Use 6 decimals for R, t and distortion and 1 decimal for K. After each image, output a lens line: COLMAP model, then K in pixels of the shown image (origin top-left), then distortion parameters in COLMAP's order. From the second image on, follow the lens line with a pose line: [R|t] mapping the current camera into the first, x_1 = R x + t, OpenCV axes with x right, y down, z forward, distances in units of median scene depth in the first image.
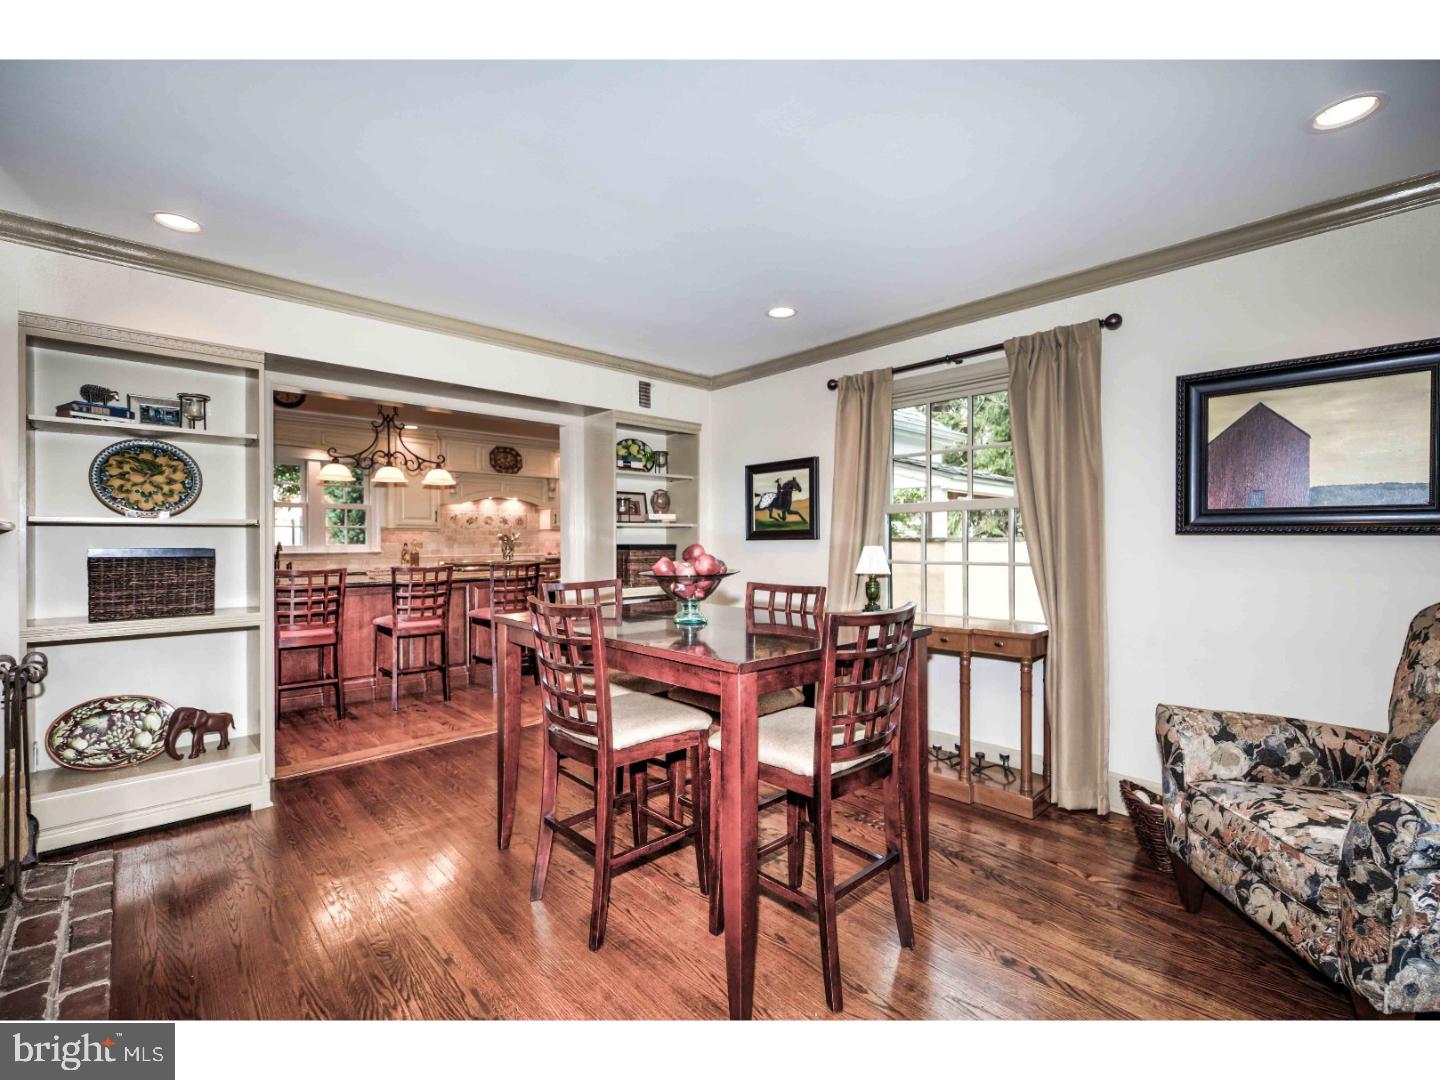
lens RADIAL K [[638.3, 0, 721.8], [0, 638.3, 544.0], [0, 0, 1]] dist [0.003896, 0.000085]
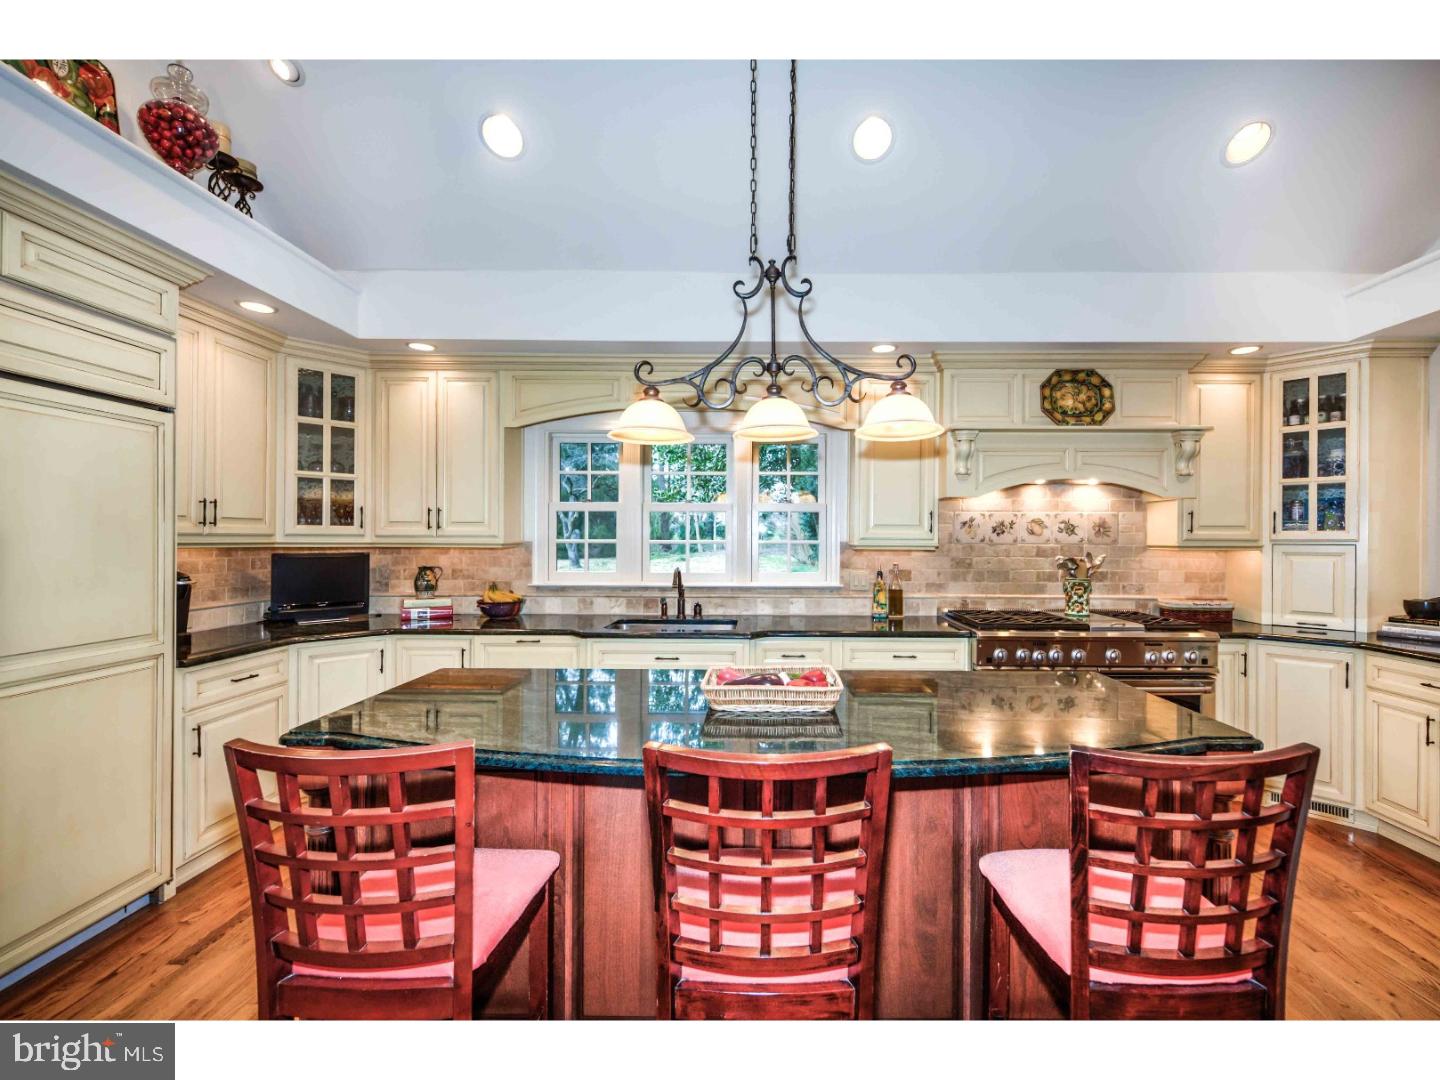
lens RADIAL K [[623.5, 0, 755.2], [0, 623.5, 542.0], [0, 0, 1]] dist [-0.001346, -0.000168]
pose [[0.720939, 0.008660, -0.692944, -0.191346], [-0.007690, 0.999960, 0.004497, -0.026945], [0.692956, 0.002087, 0.720977, 0.511289]]
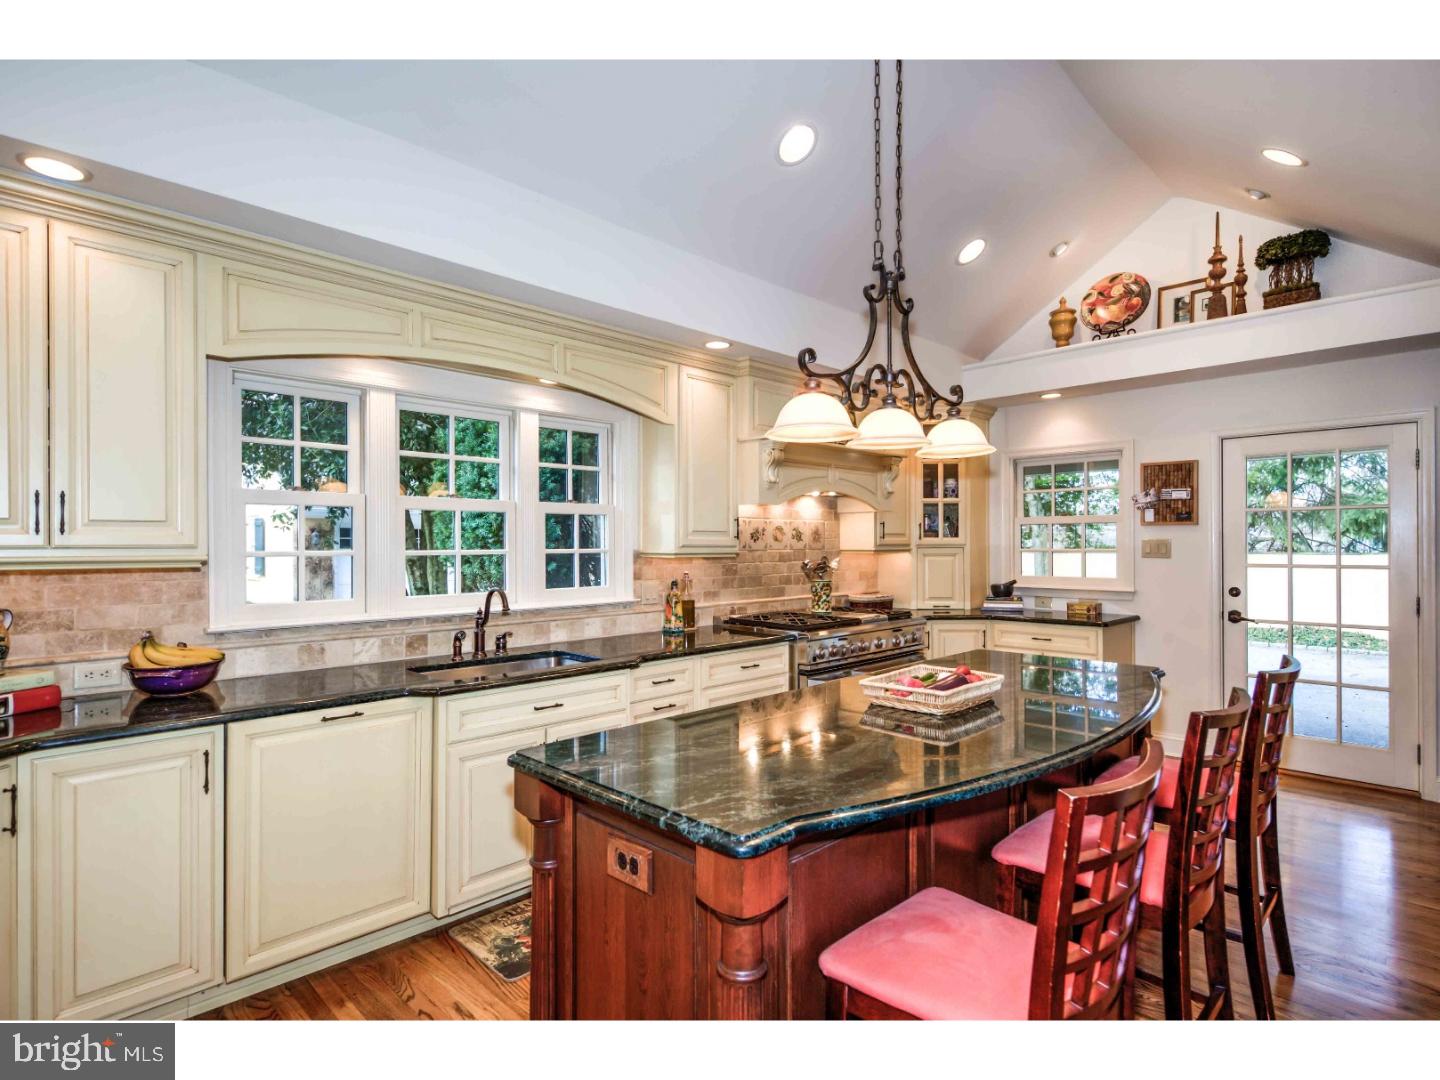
lens RADIAL K [[749.0, 0, 726.4], [0, 749.0, 538.9], [0, 0, 1]] dist [0.004896, 0.001683]
pose [[0.999399, -0.001859, 0.034605, -0.447422], [0.002279, 0.999924, -0.012124, -0.026476], [-0.034580, 0.012196, 0.999328, 0.389642]]
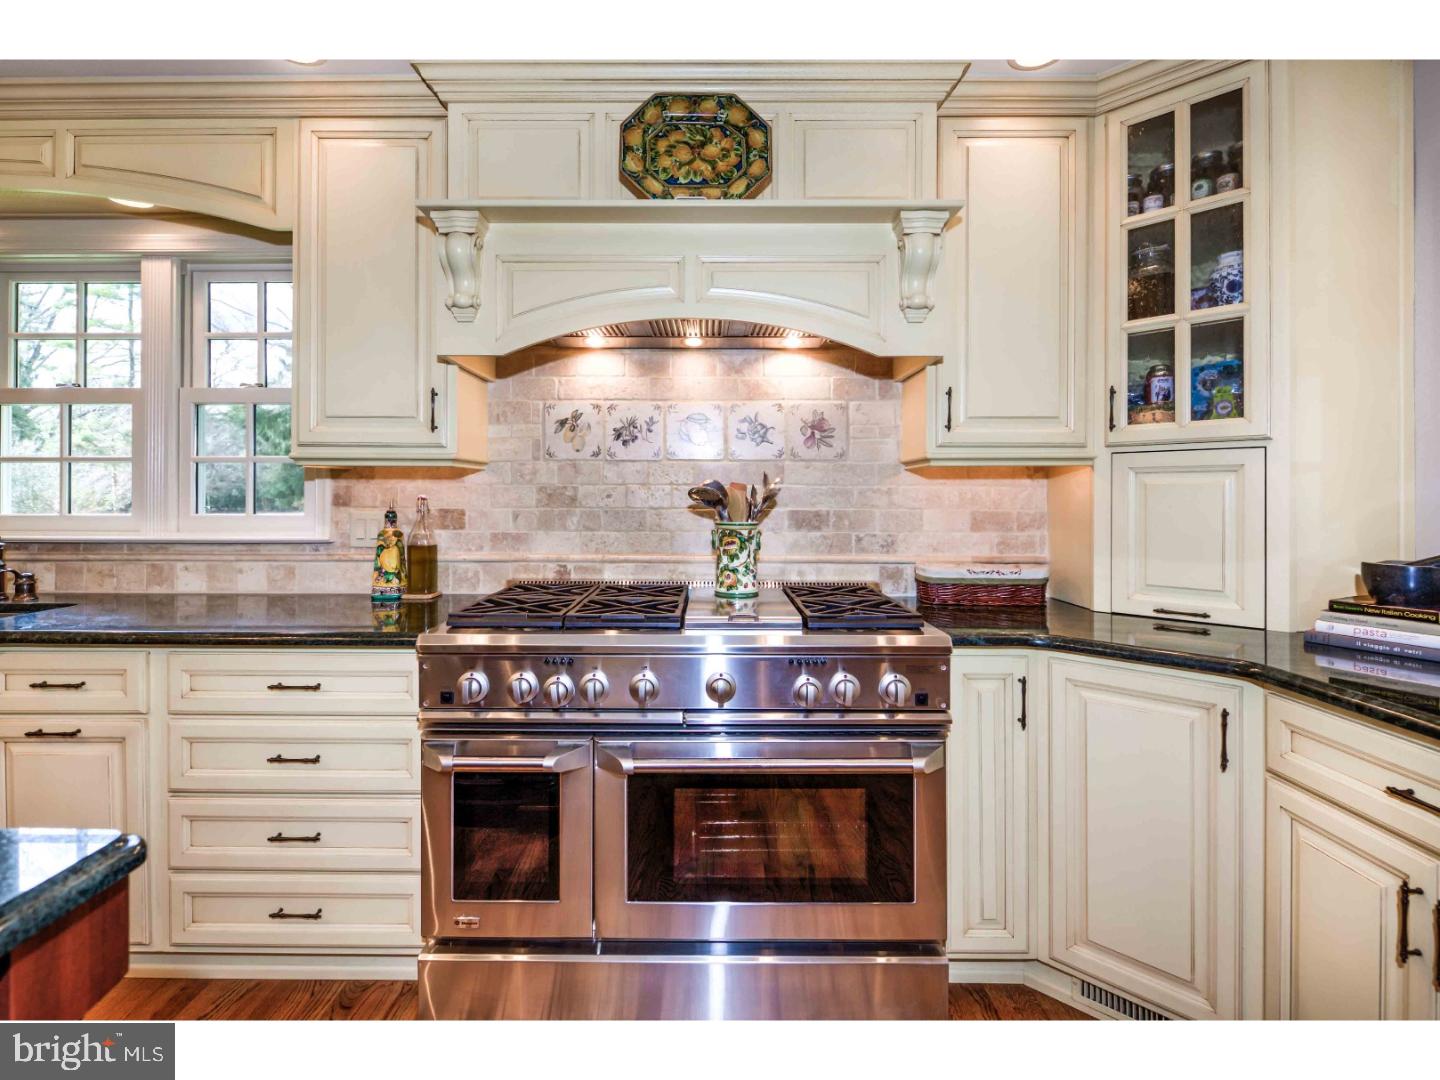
lens RADIAL K [[693.4, 0, 698.8], [0, 693.4, 496.3], [0, 0, 1]] dist [0.004860, -0.001103]
pose [[0.721046, 0.000952, -0.692886, -0.166062], [-0.006235, 0.999967, -0.005114, -0.007397], [0.692859, 0.008008, 0.721029, 0.819665]]
